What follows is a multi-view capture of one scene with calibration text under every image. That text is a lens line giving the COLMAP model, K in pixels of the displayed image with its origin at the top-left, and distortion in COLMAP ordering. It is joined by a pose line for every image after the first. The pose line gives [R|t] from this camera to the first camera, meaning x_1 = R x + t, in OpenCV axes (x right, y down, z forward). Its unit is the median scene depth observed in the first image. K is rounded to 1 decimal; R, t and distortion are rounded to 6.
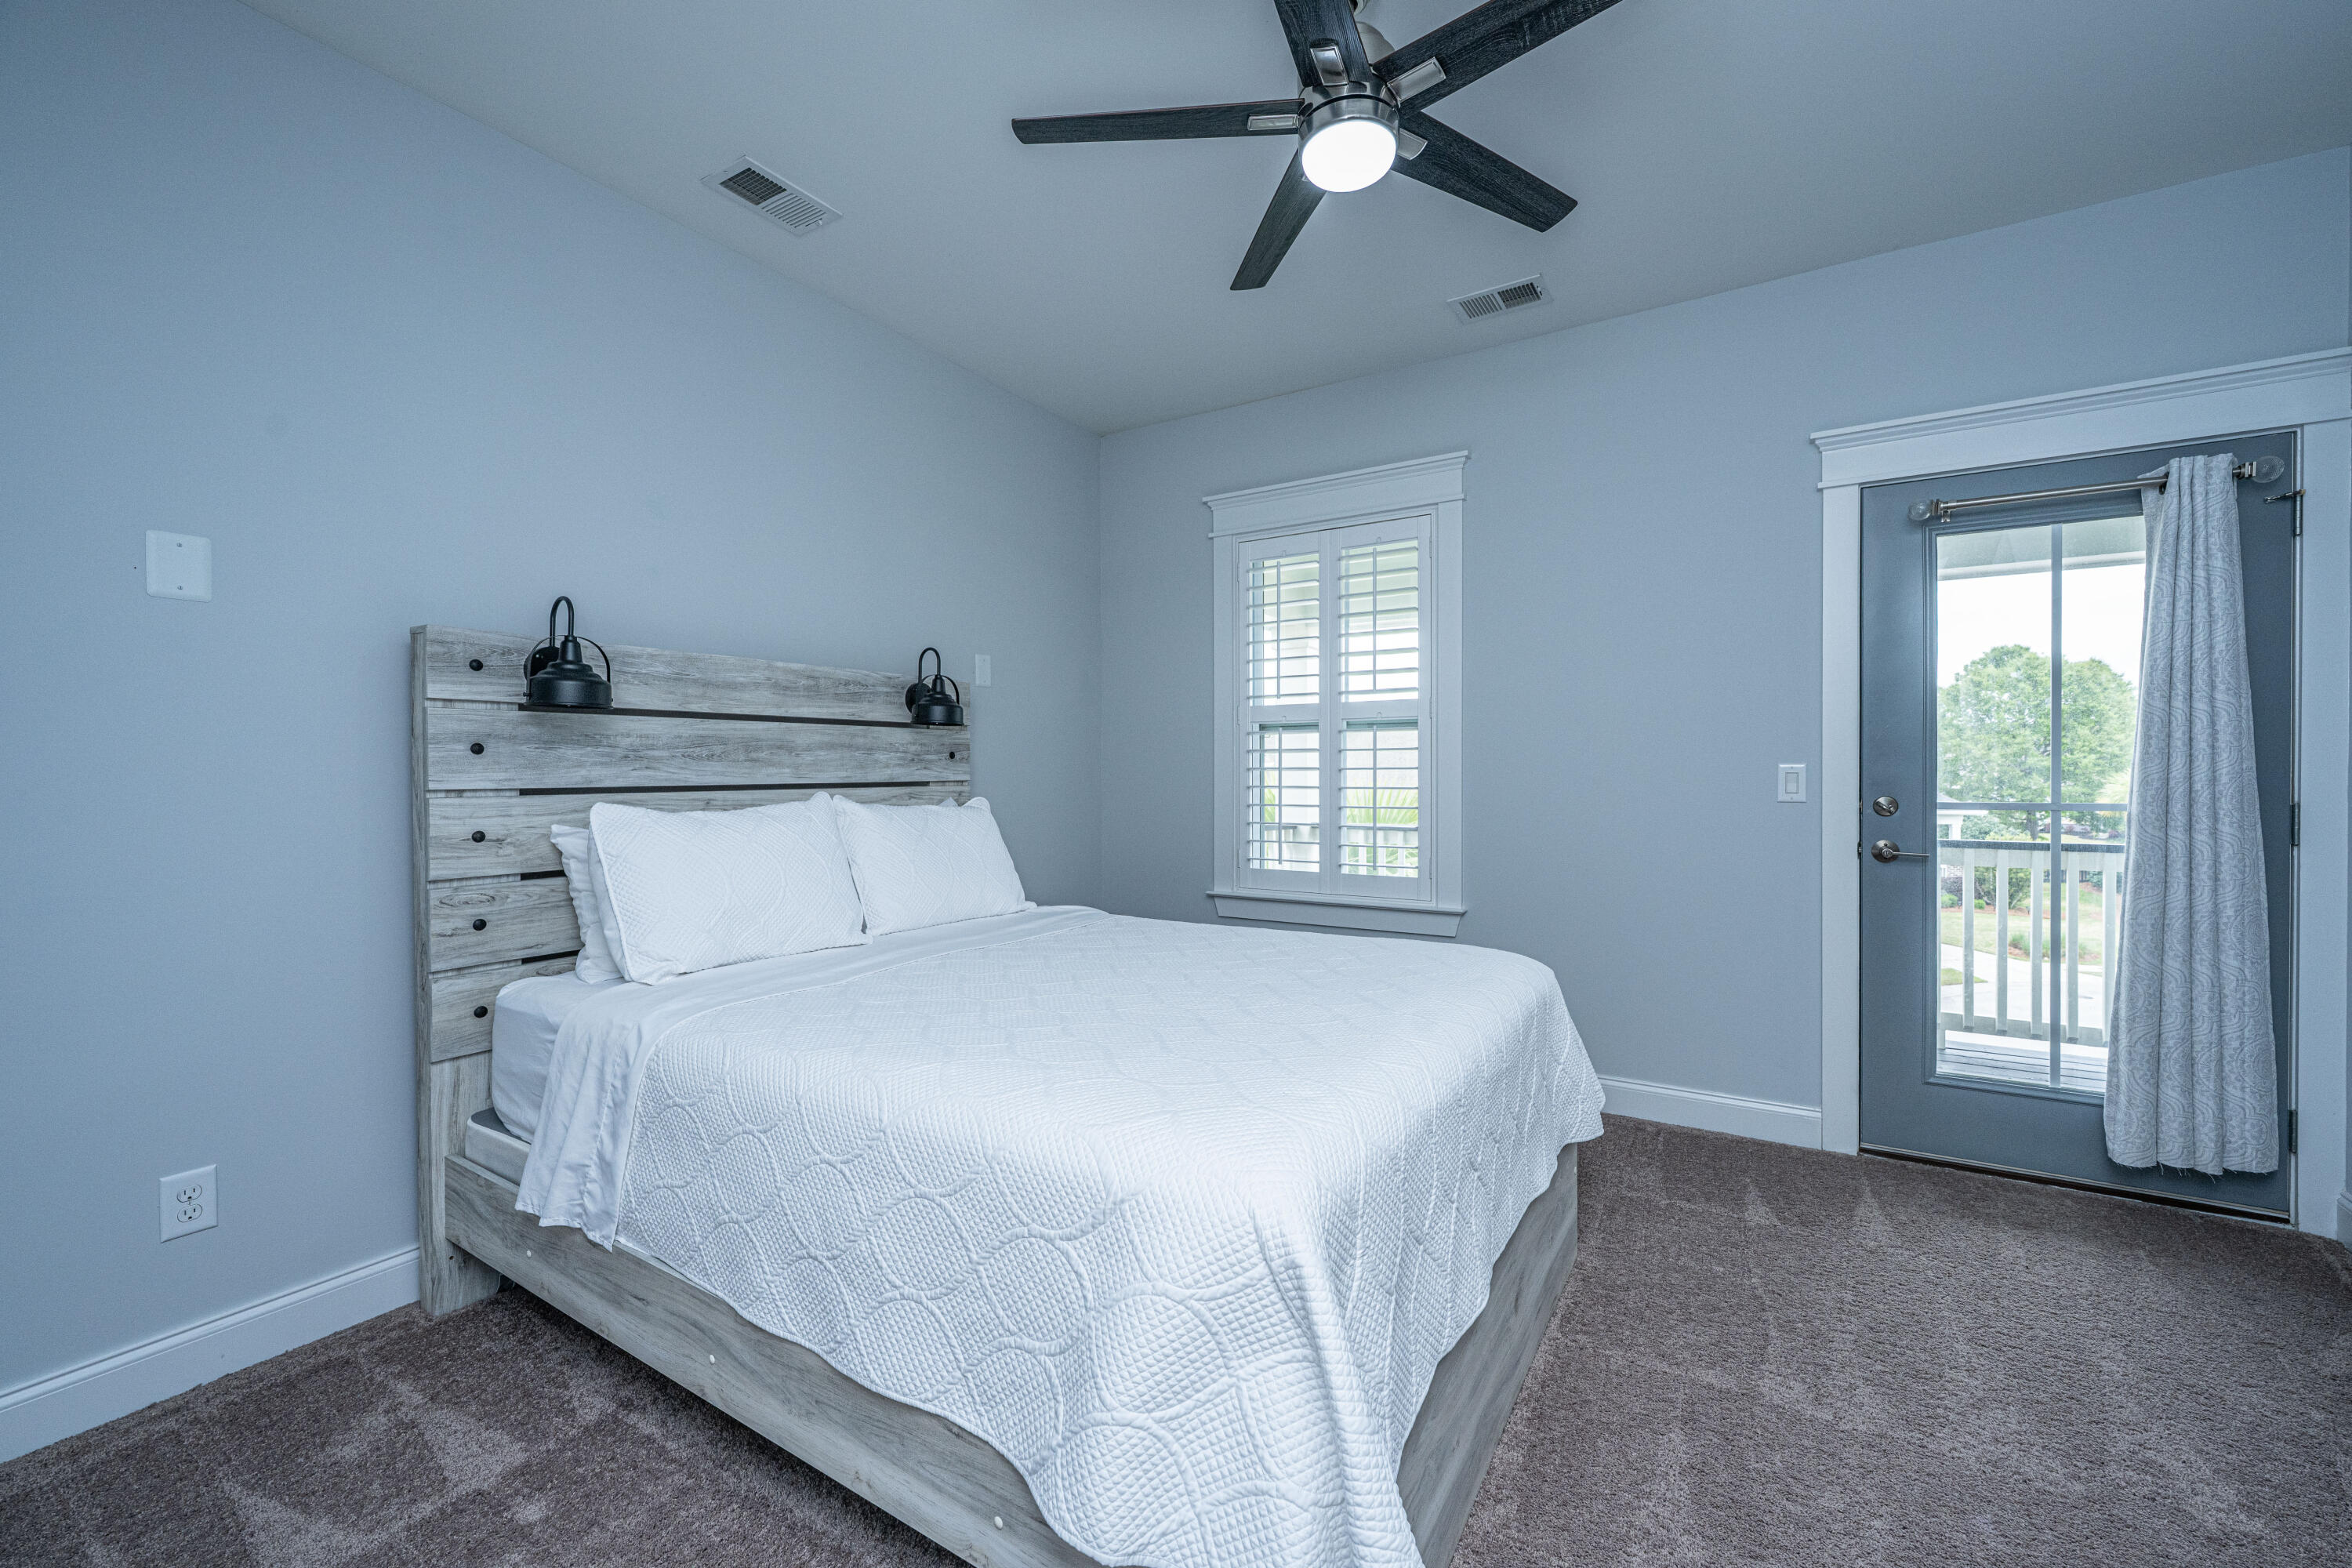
lens RADIAL K [[942.0, 0, 1188.5], [0, 942.0, 781.7], [0, 0, 1]] dist [-0.003198, 0.000279]
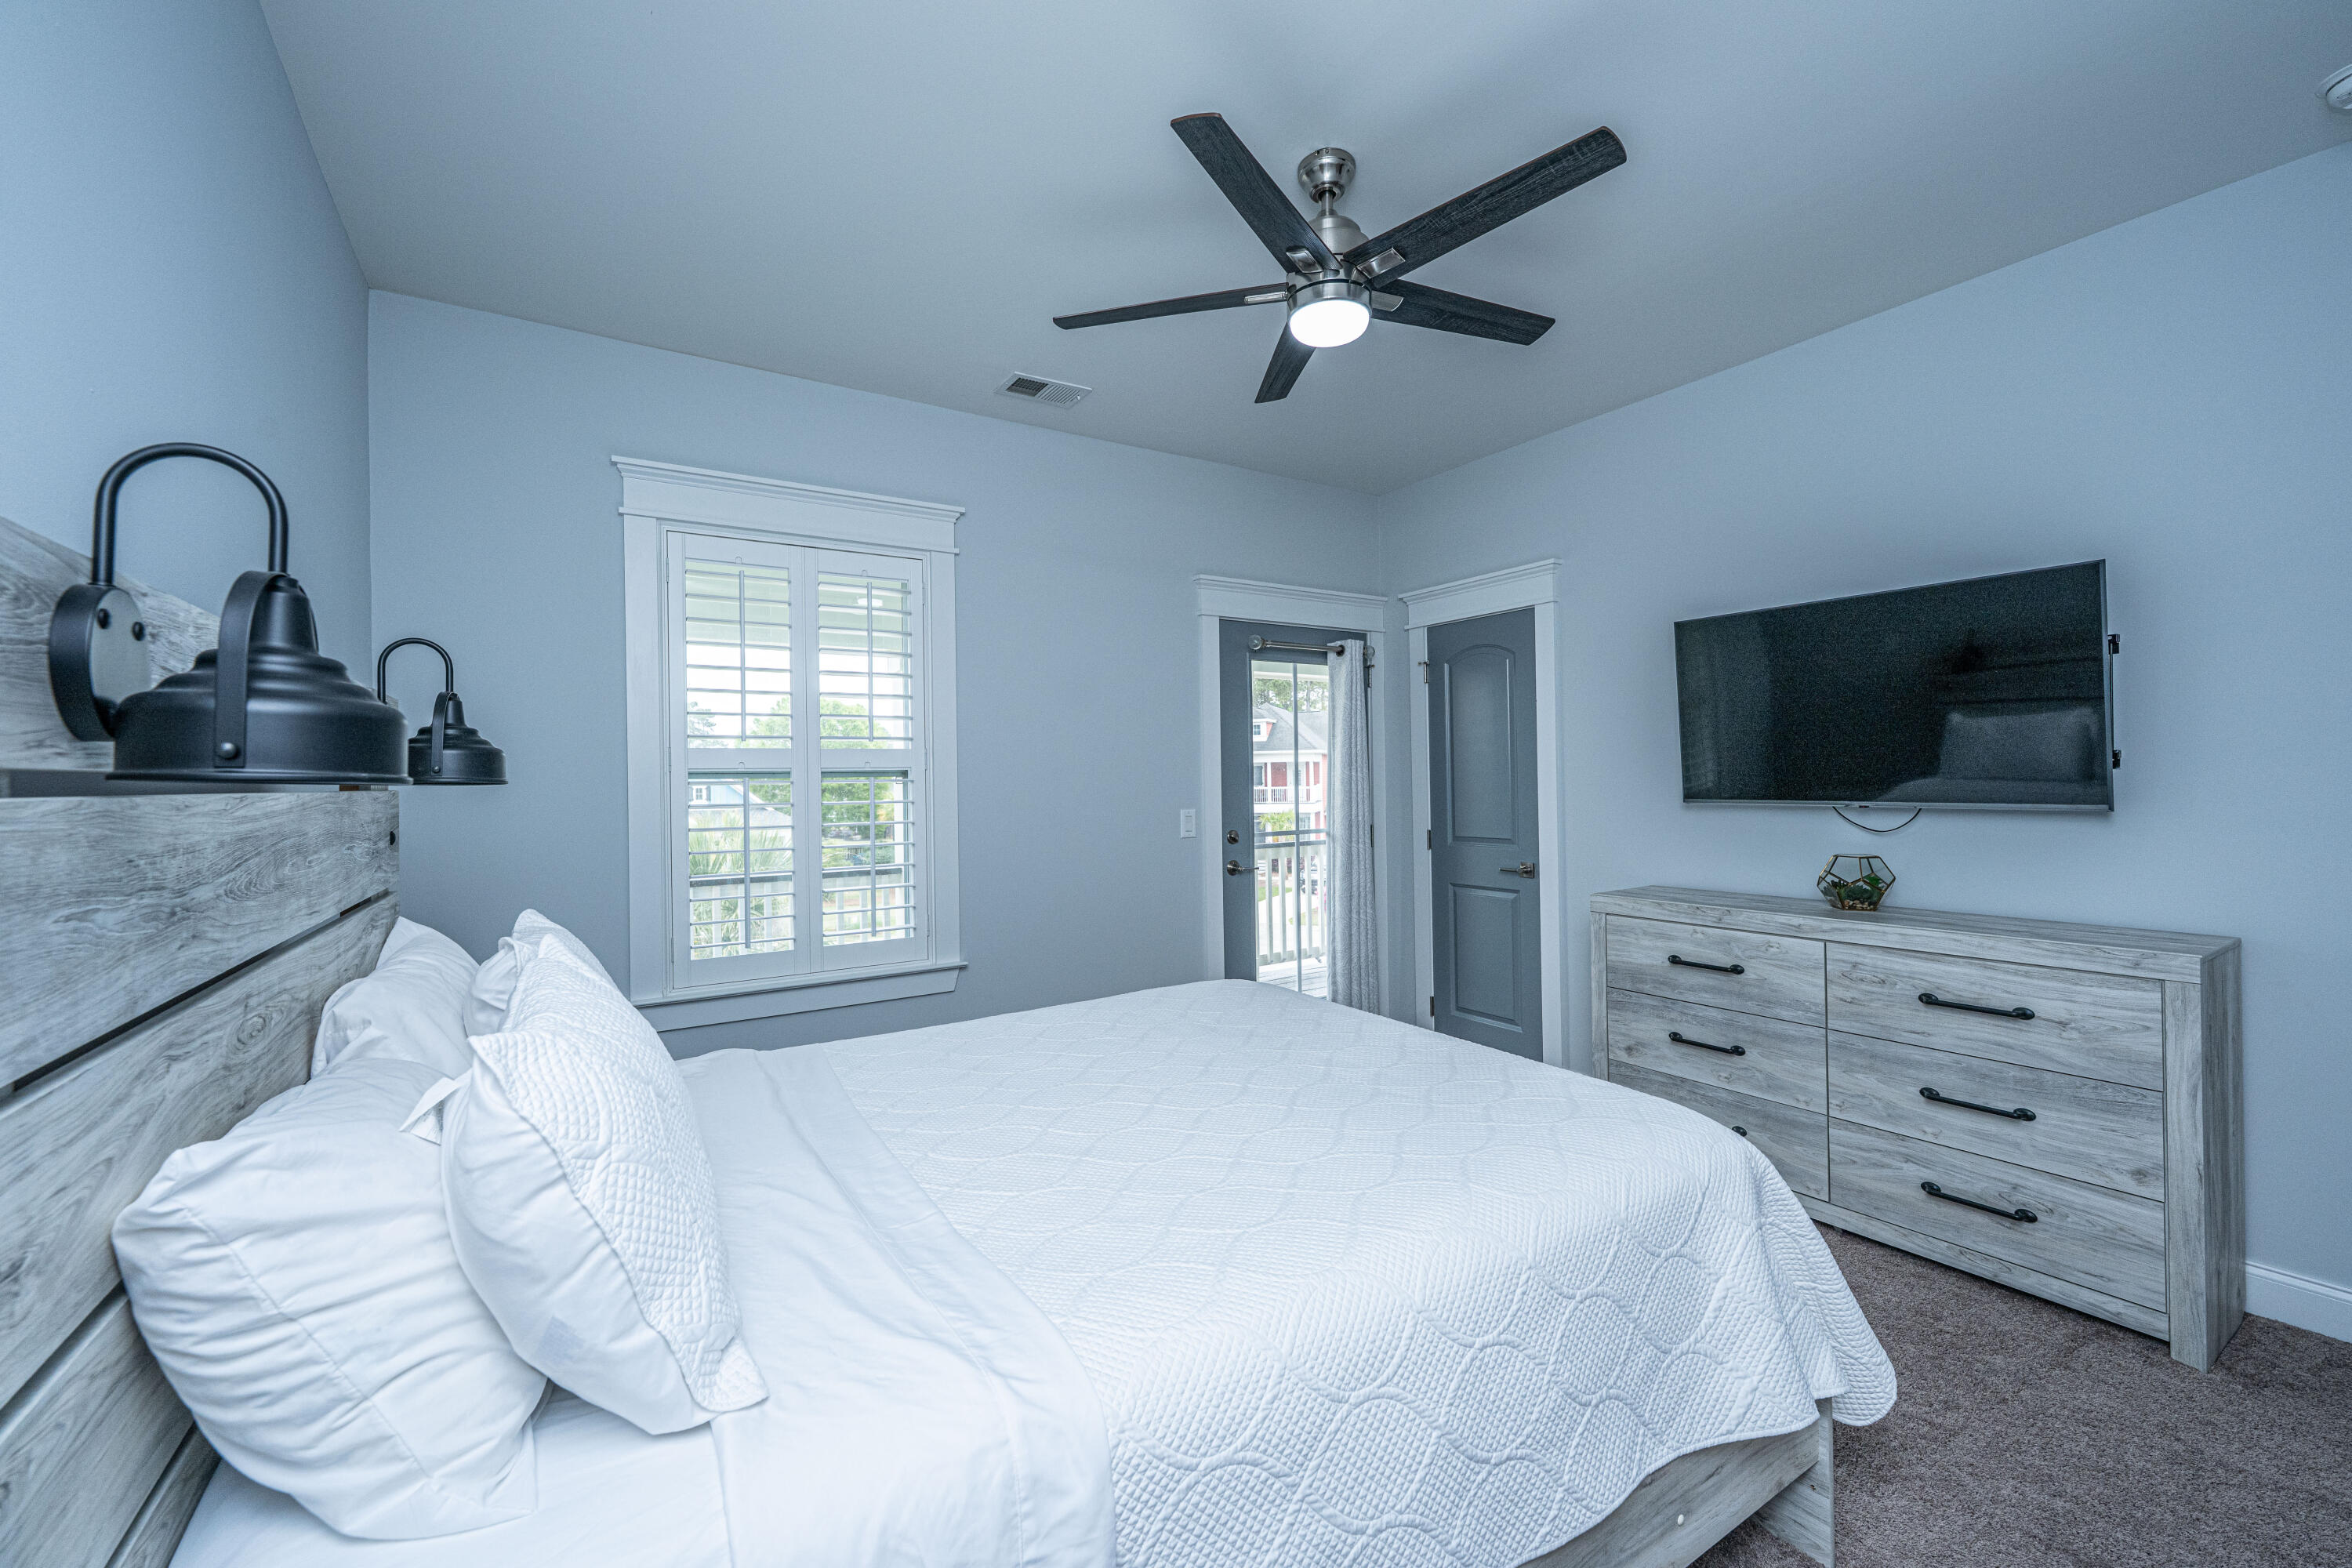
lens RADIAL K [[942.0, 0, 1190.7], [0, 942.0, 777.7], [0, 0, 1]] dist [-0.003198, 0.000279]
pose [[0.427316, -0.001426, 0.904101, -0.508726], [0.024142, 0.999660, -0.009834, -0.044012], [-0.903780, 0.026028, 0.427205, 0.346520]]
